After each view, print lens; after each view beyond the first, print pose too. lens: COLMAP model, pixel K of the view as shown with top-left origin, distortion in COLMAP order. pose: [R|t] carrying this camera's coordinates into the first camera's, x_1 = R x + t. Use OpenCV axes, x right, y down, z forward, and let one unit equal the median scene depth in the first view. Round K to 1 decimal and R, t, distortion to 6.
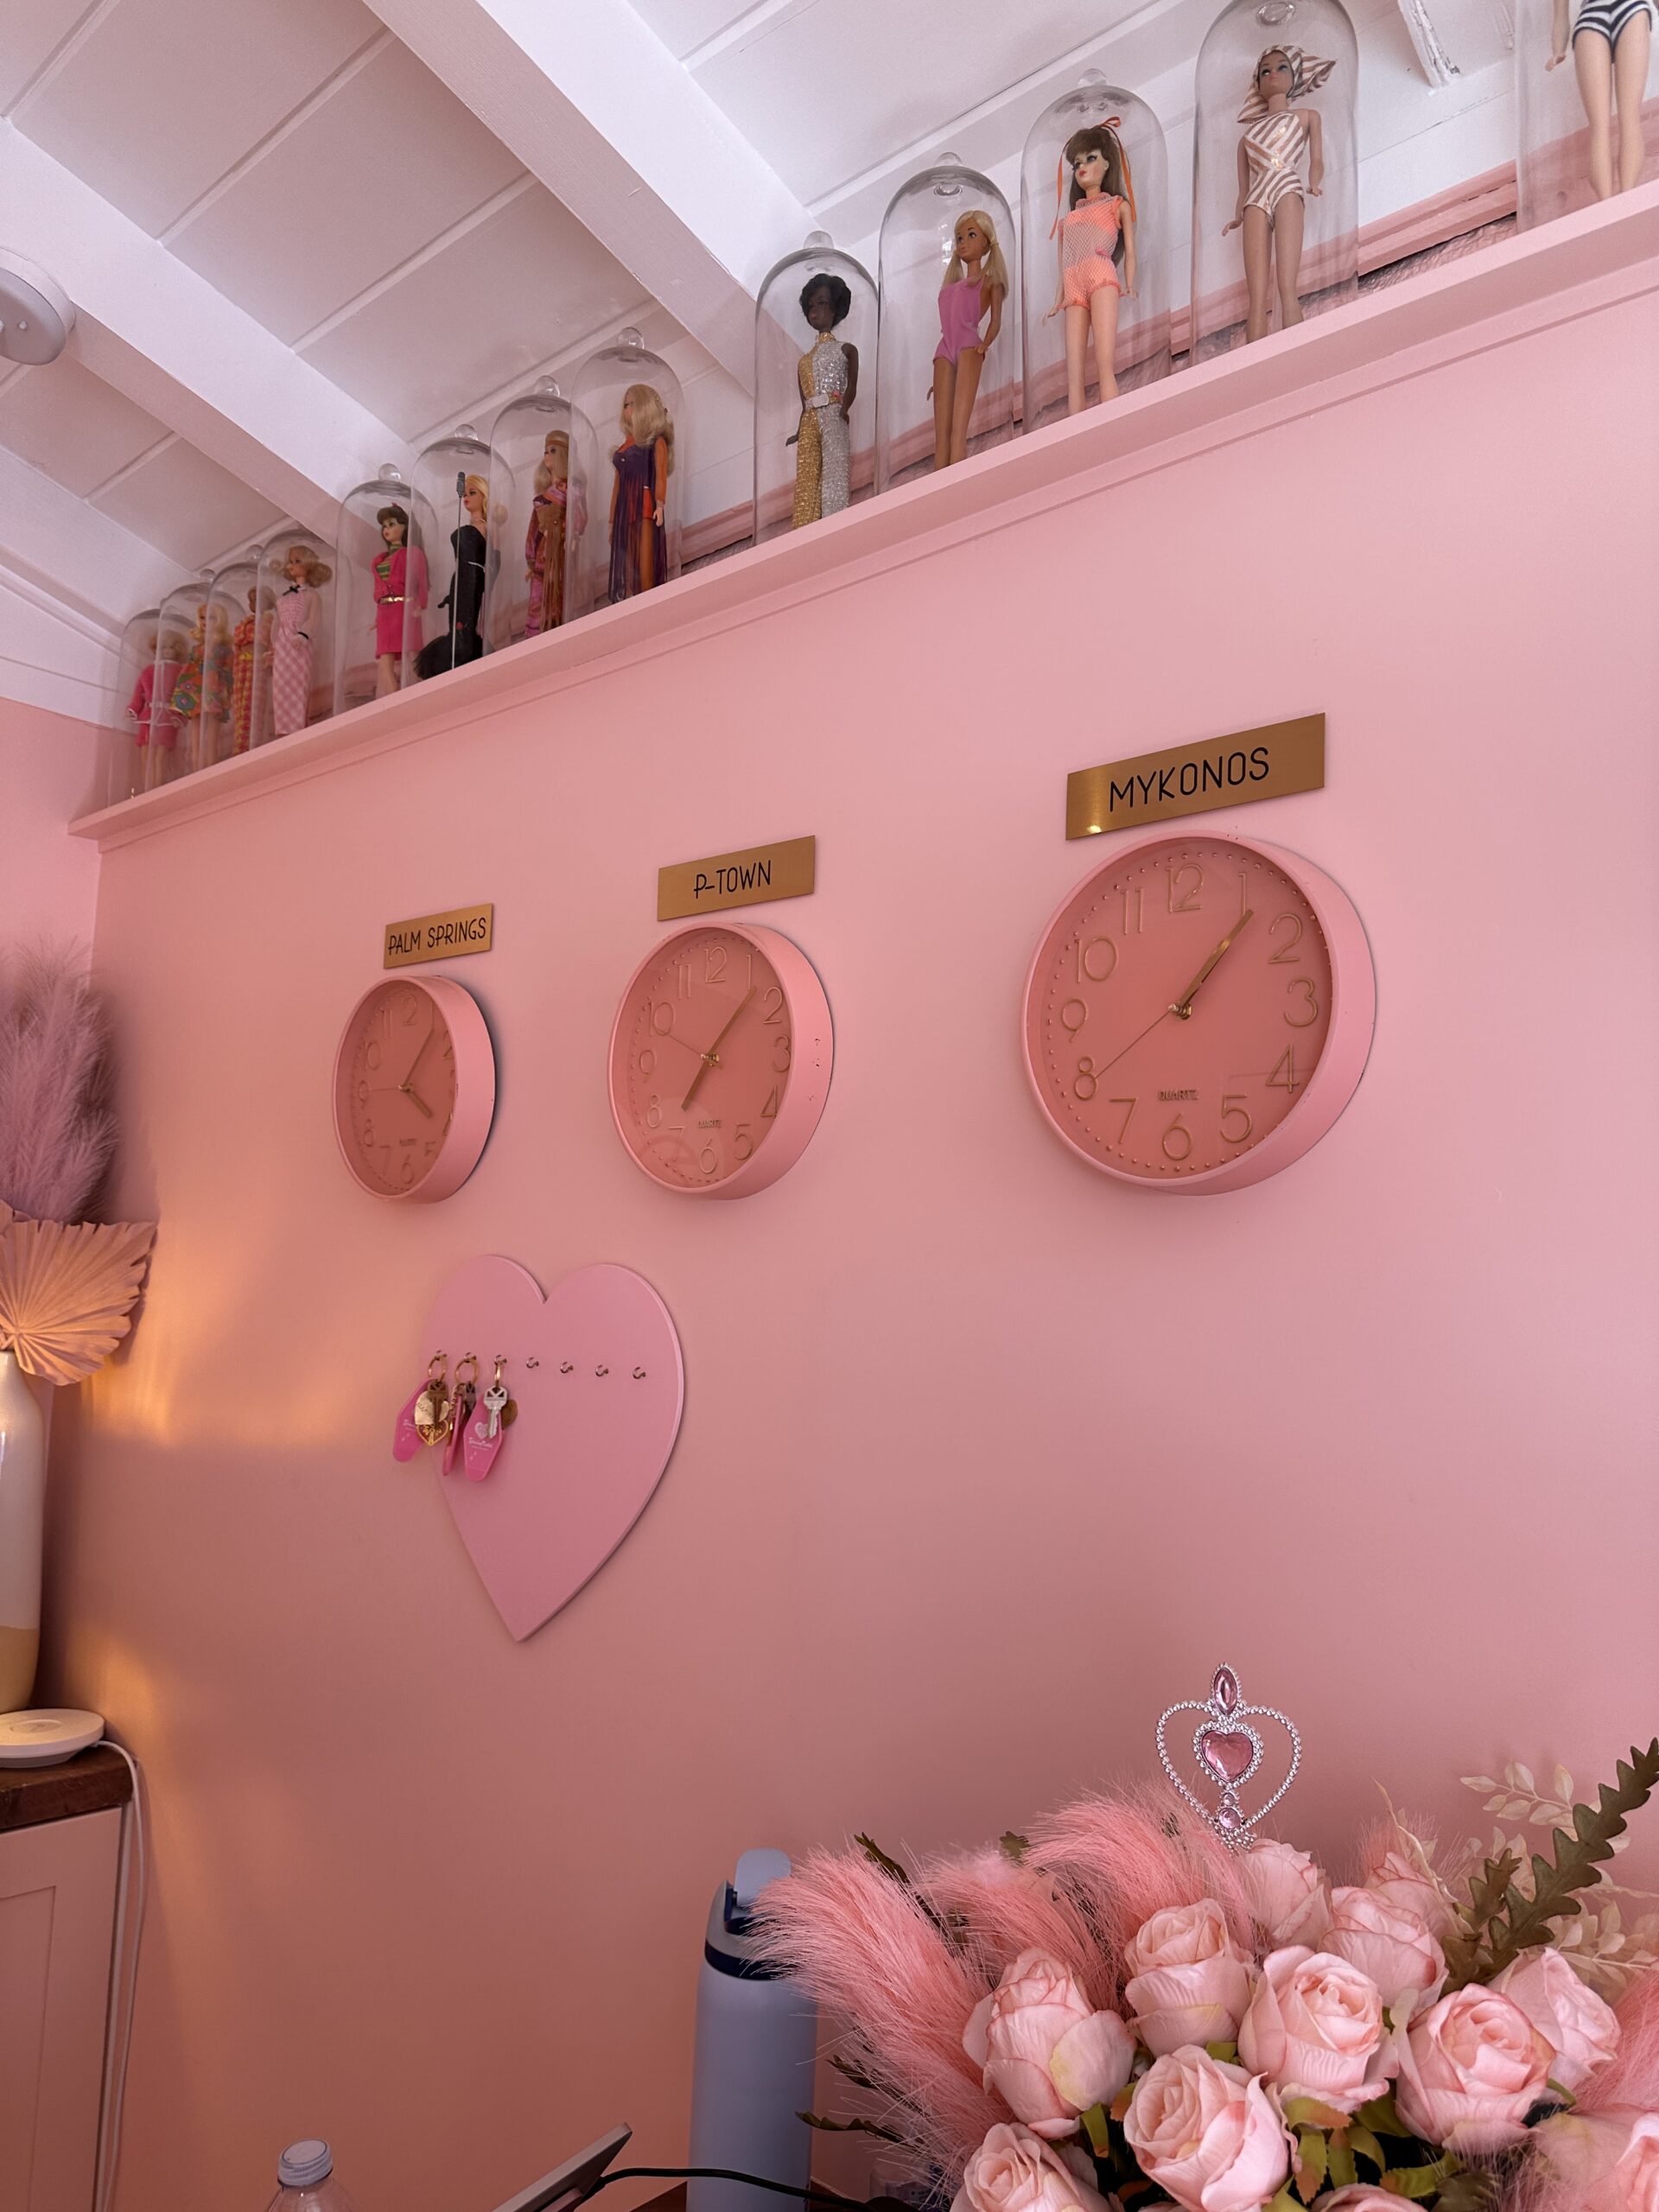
lens RADIAL K [[1541.3, 0, 829.5], [0, 1541.3, 1106.0], [0, 0, 1]] dist [0.005425, 0.001799]
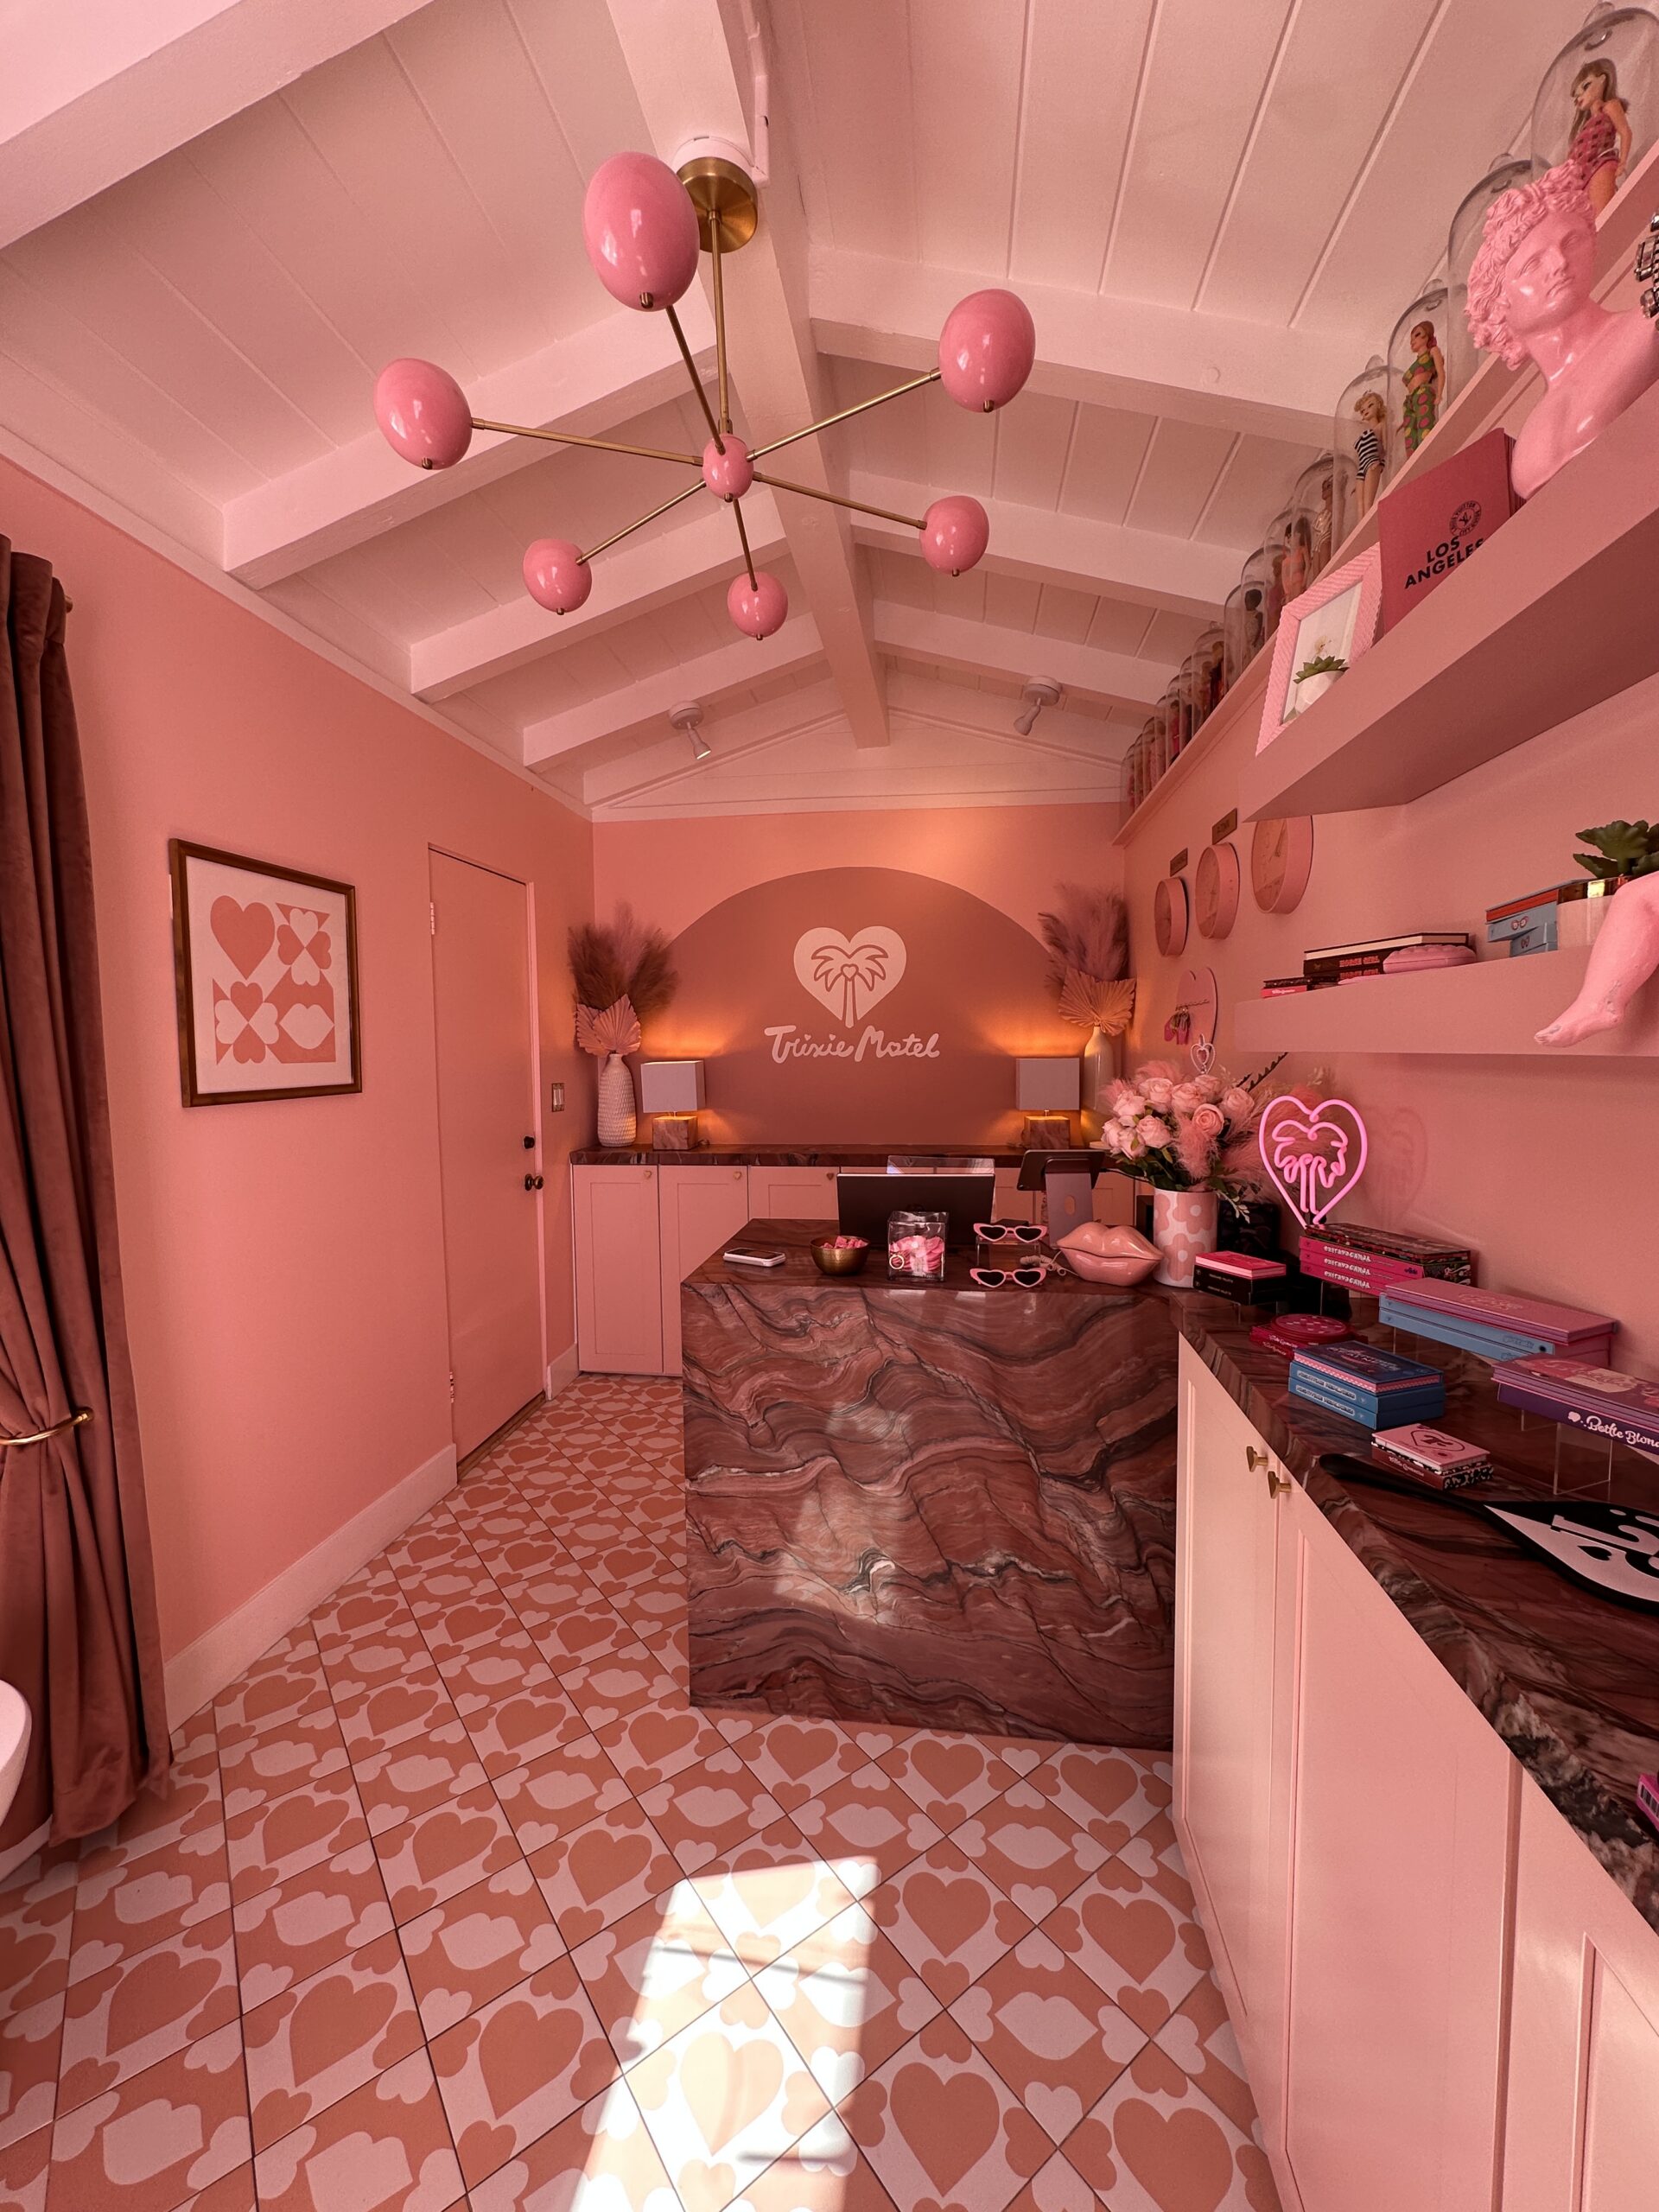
lens RADIAL K [[891.8, 0, 829.5], [0, 891.8, 1106.0], [0, 0, 1]] dist [0.000726, 0.000659]
pose [[0.556483, 0.026556, -0.830434, 1.124364], [0.103071, 0.989562, 0.100713, 0.152862], [0.824441, -0.141639, 0.547938, -0.734629]]
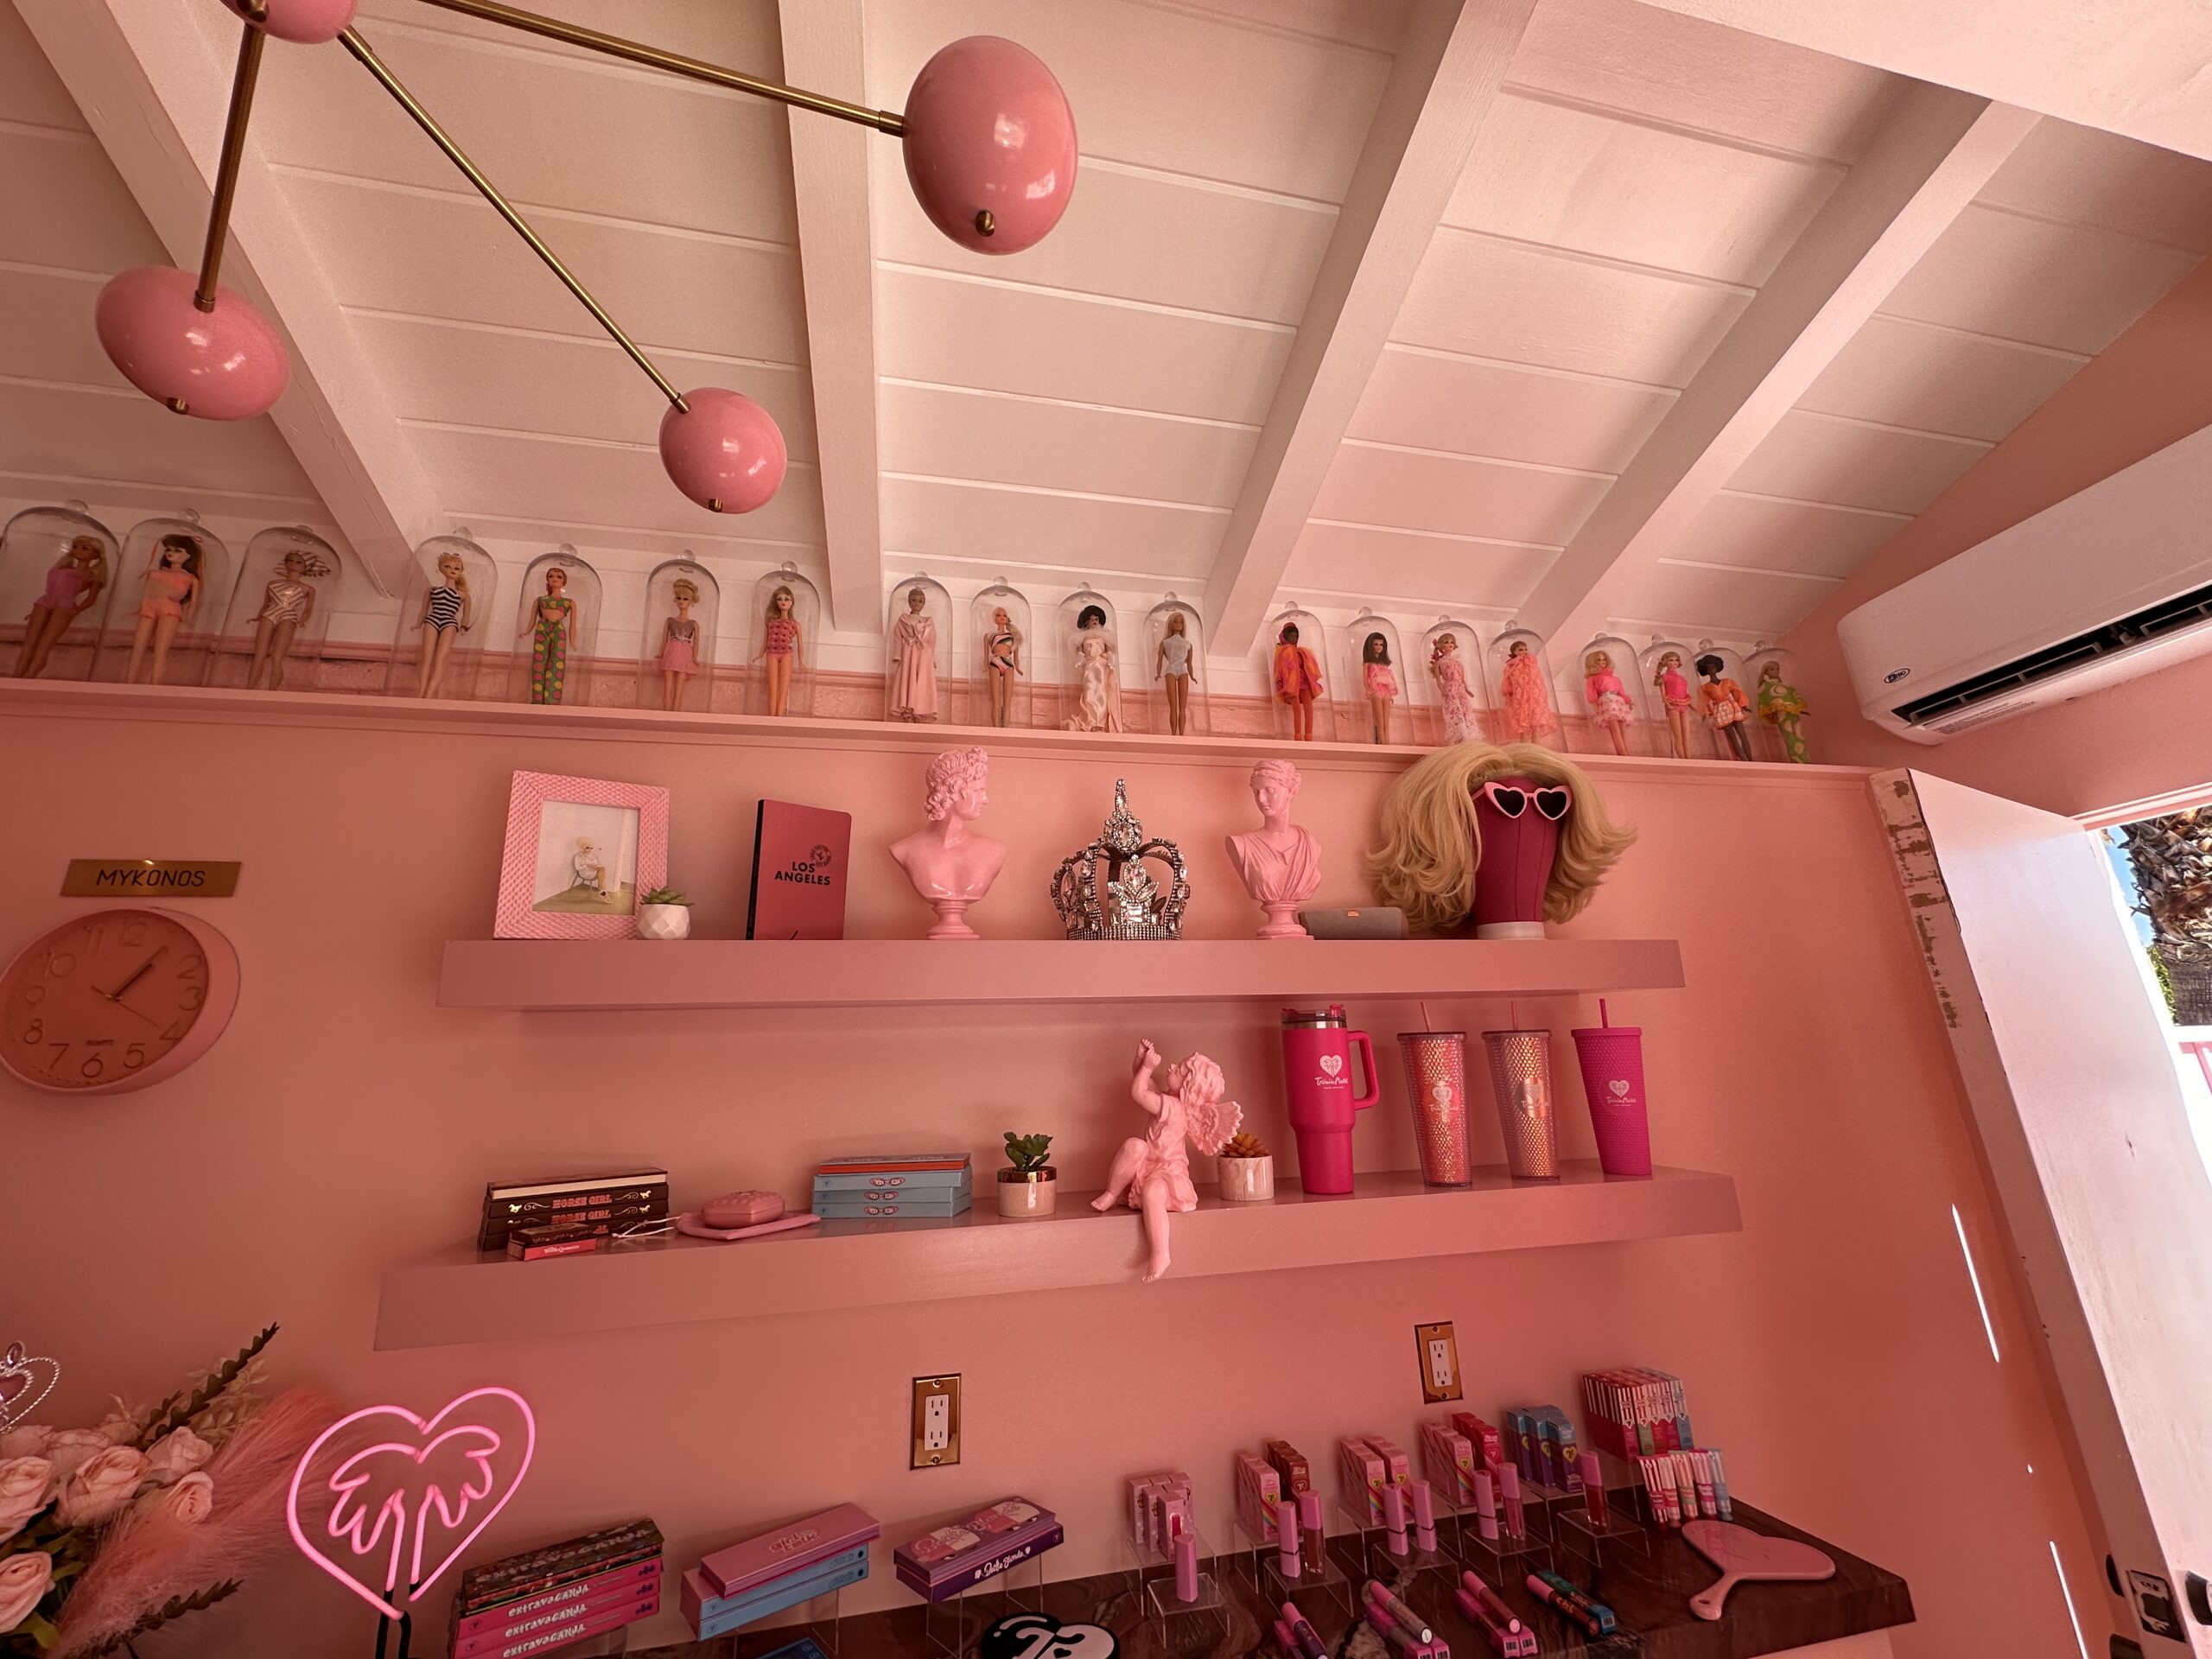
lens RADIAL K [[891.8, 0, 1106.0], [0, 891.8, 829.5], [0, 0, 1]] dist [0.000726, 0.000659]
pose [[0.585415, 0.183032, 0.789803, 0.029257], [-0.023691, 0.977629, -0.208999, -0.058739], [-0.810388, 0.103640, 0.576655, -0.638933]]
